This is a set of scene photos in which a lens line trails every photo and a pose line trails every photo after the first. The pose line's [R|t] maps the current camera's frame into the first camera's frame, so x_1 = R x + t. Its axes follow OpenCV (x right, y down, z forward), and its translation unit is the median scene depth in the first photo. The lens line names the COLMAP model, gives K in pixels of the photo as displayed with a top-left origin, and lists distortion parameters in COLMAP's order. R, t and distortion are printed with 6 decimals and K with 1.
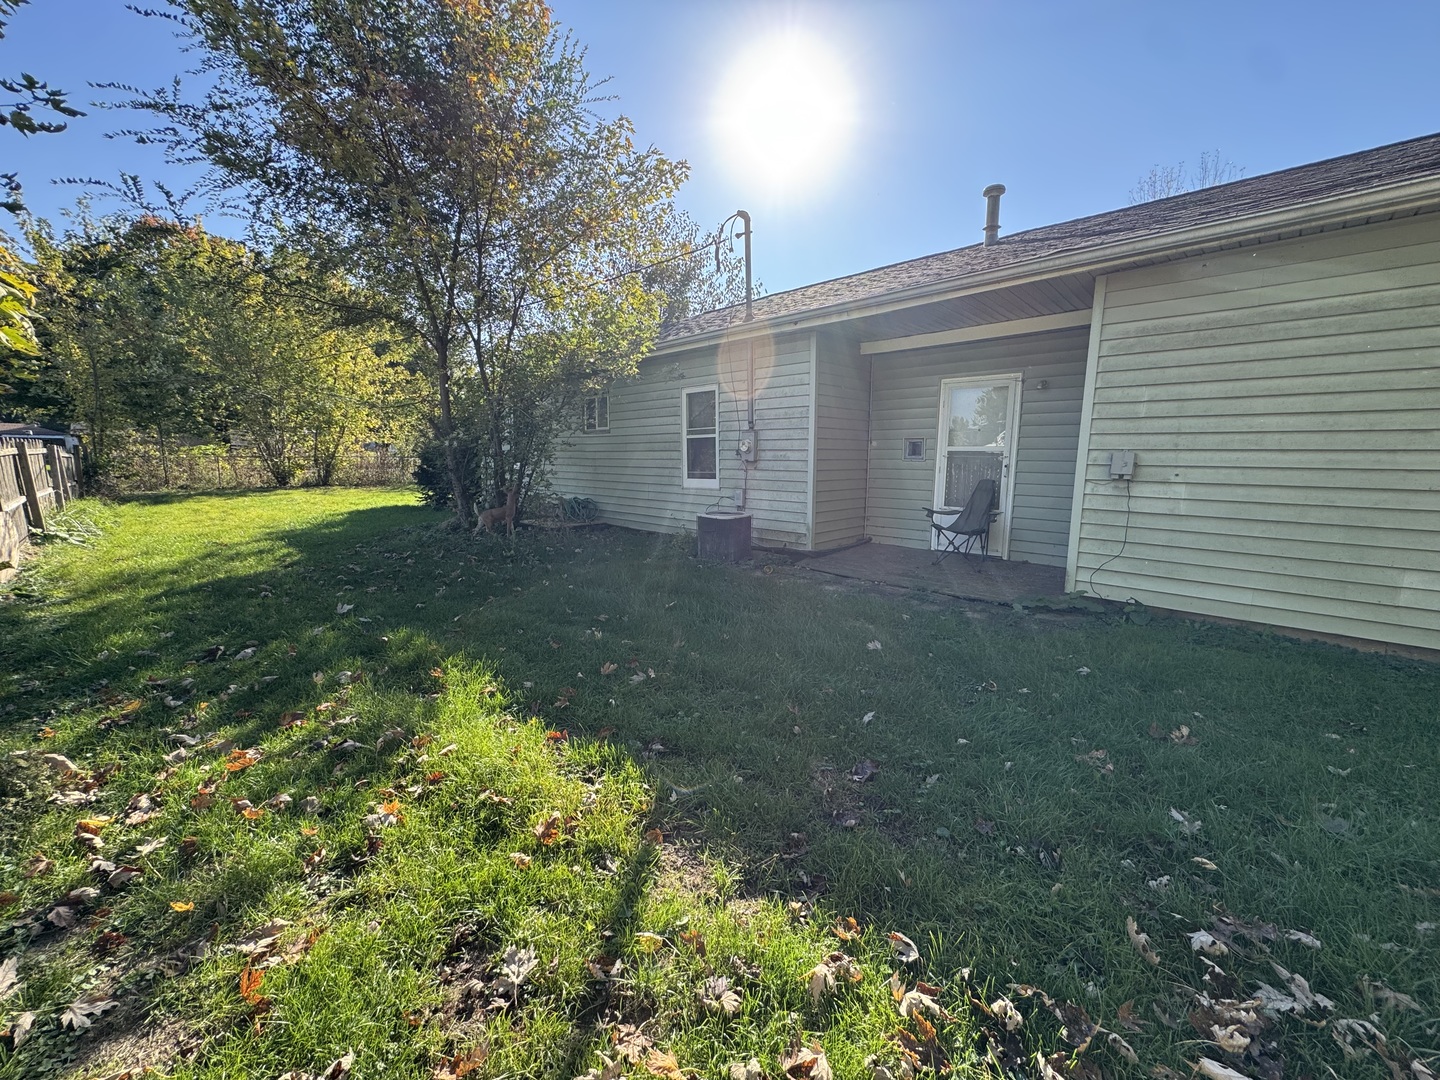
lens RADIAL K [[578.2, 0, 724.0], [0, 578.2, 545.3], [0, 0, 1]] dist [0.002726, 0.000074]
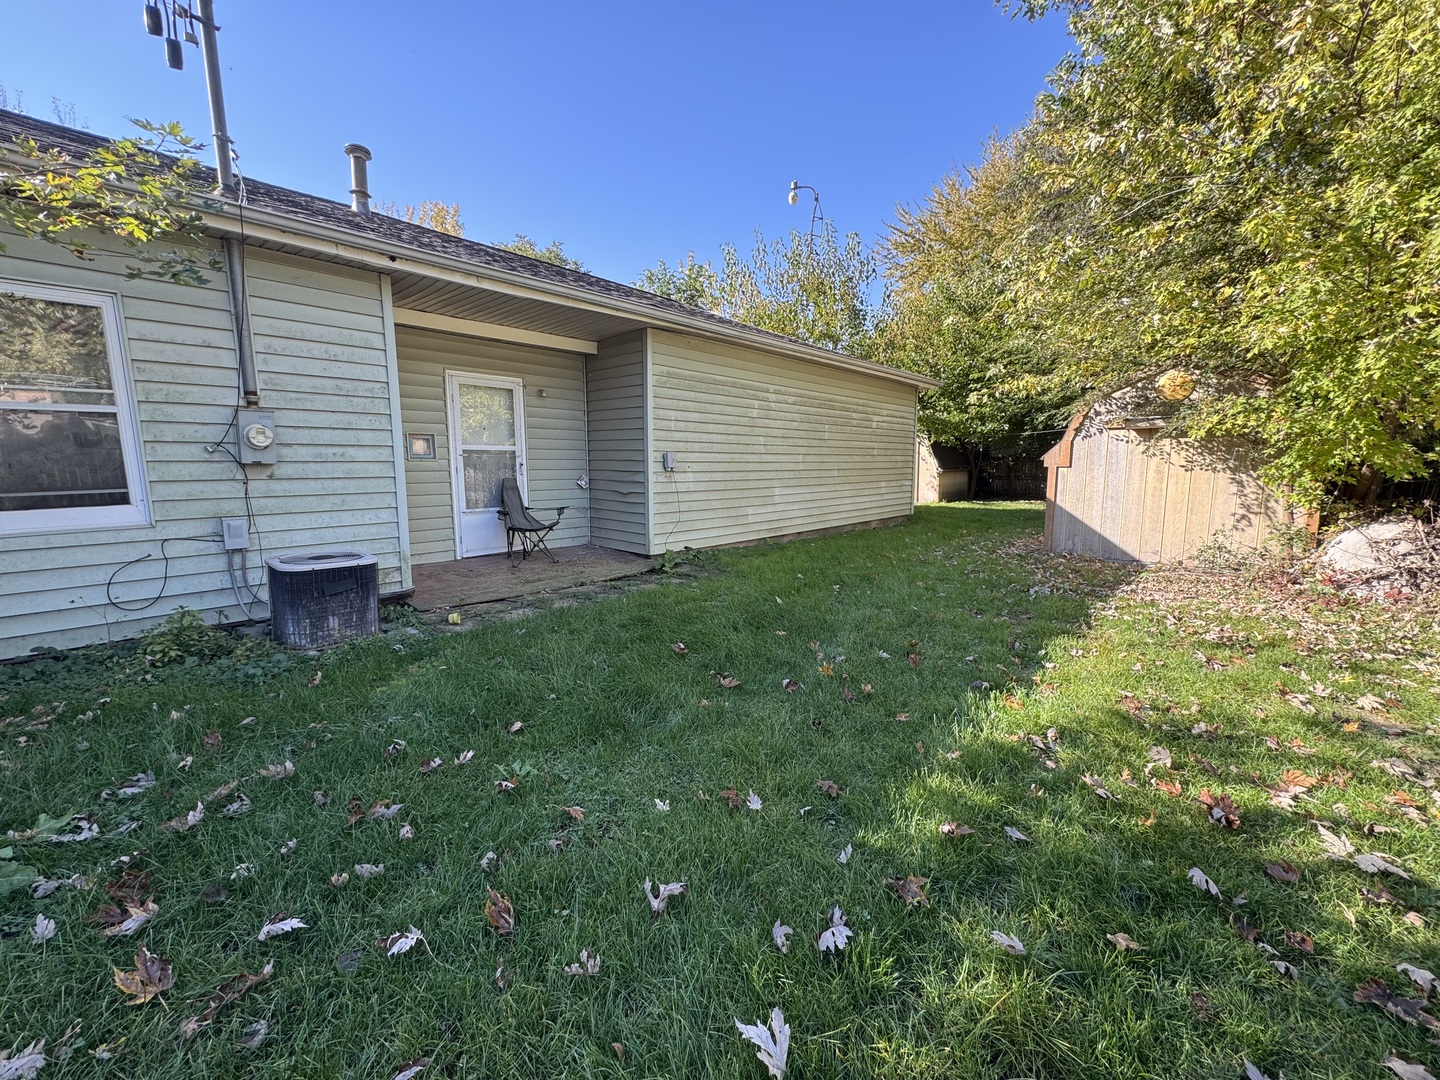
lens RADIAL K [[578.2, 0, 724.6], [0, 578.2, 544.0], [0, 0, 1]] dist [0.002726, 0.000074]
pose [[-0.034947, -0.152789, 0.987641, -0.610291], [0.150266, 0.976206, 0.156337, -0.104805], [-0.988028, 0.153872, -0.011157, 0.668875]]
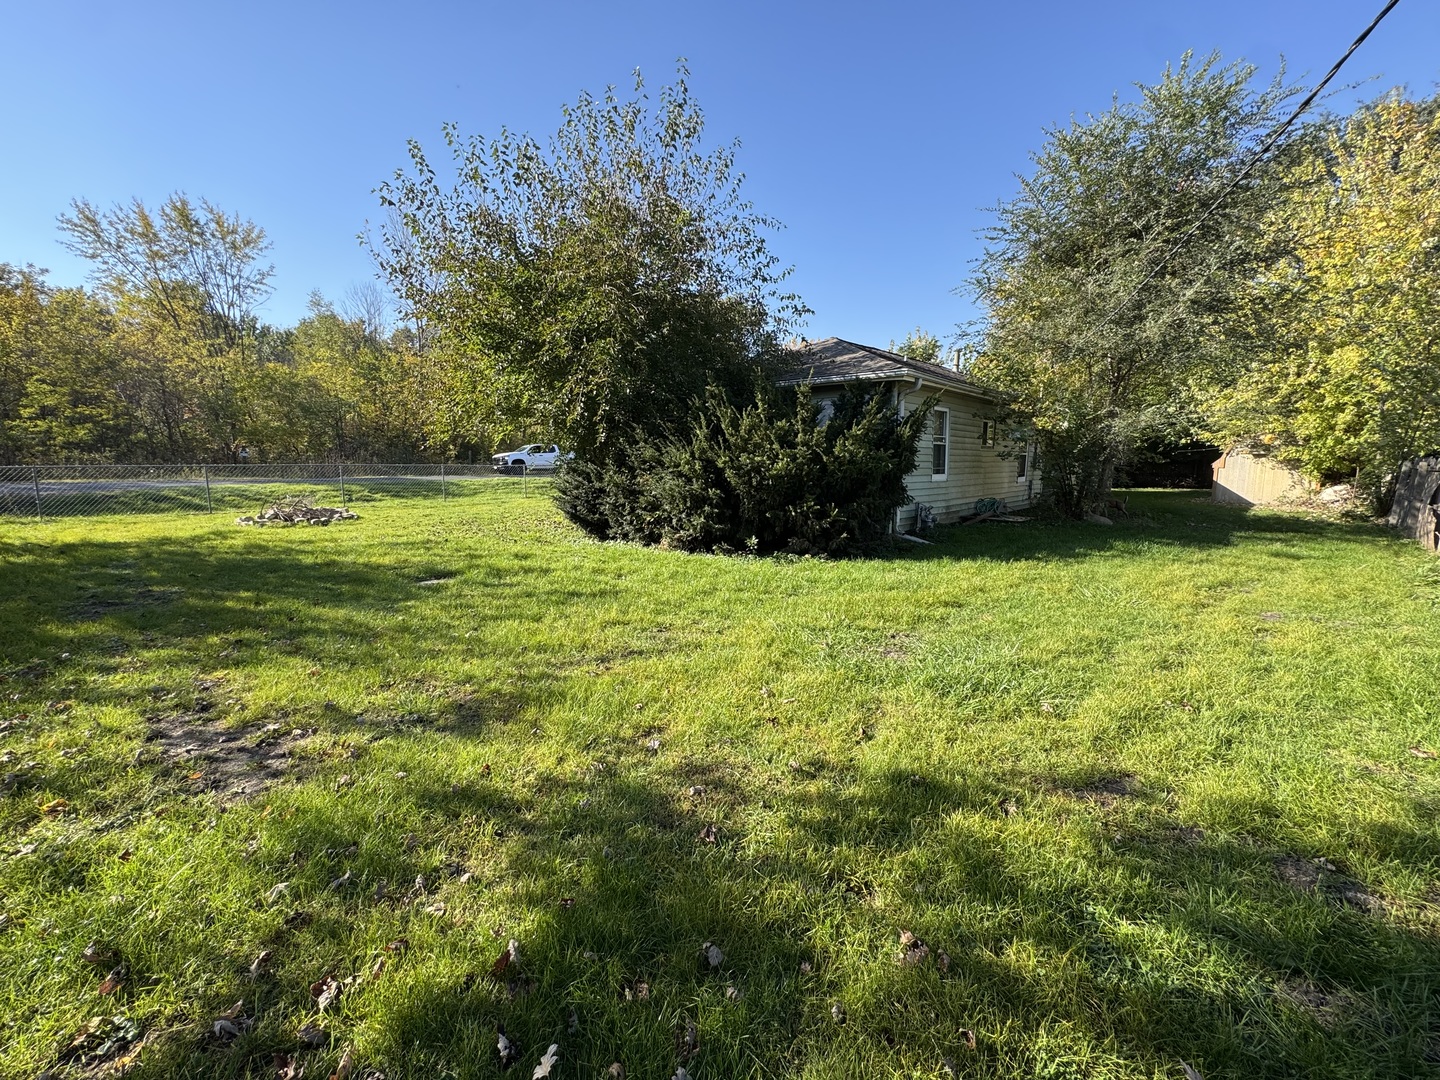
lens RADIAL K [[578.2, 0, 719.1], [0, 578.2, 530.6], [0, 0, 1]] dist [0.002726, 0.000074]
pose [[-0.007906, -0.134861, 0.990833, -1.245627], [0.143535, 0.980450, 0.134593, -0.216049], [-0.989614, 0.143283, 0.011606, 1.311007]]
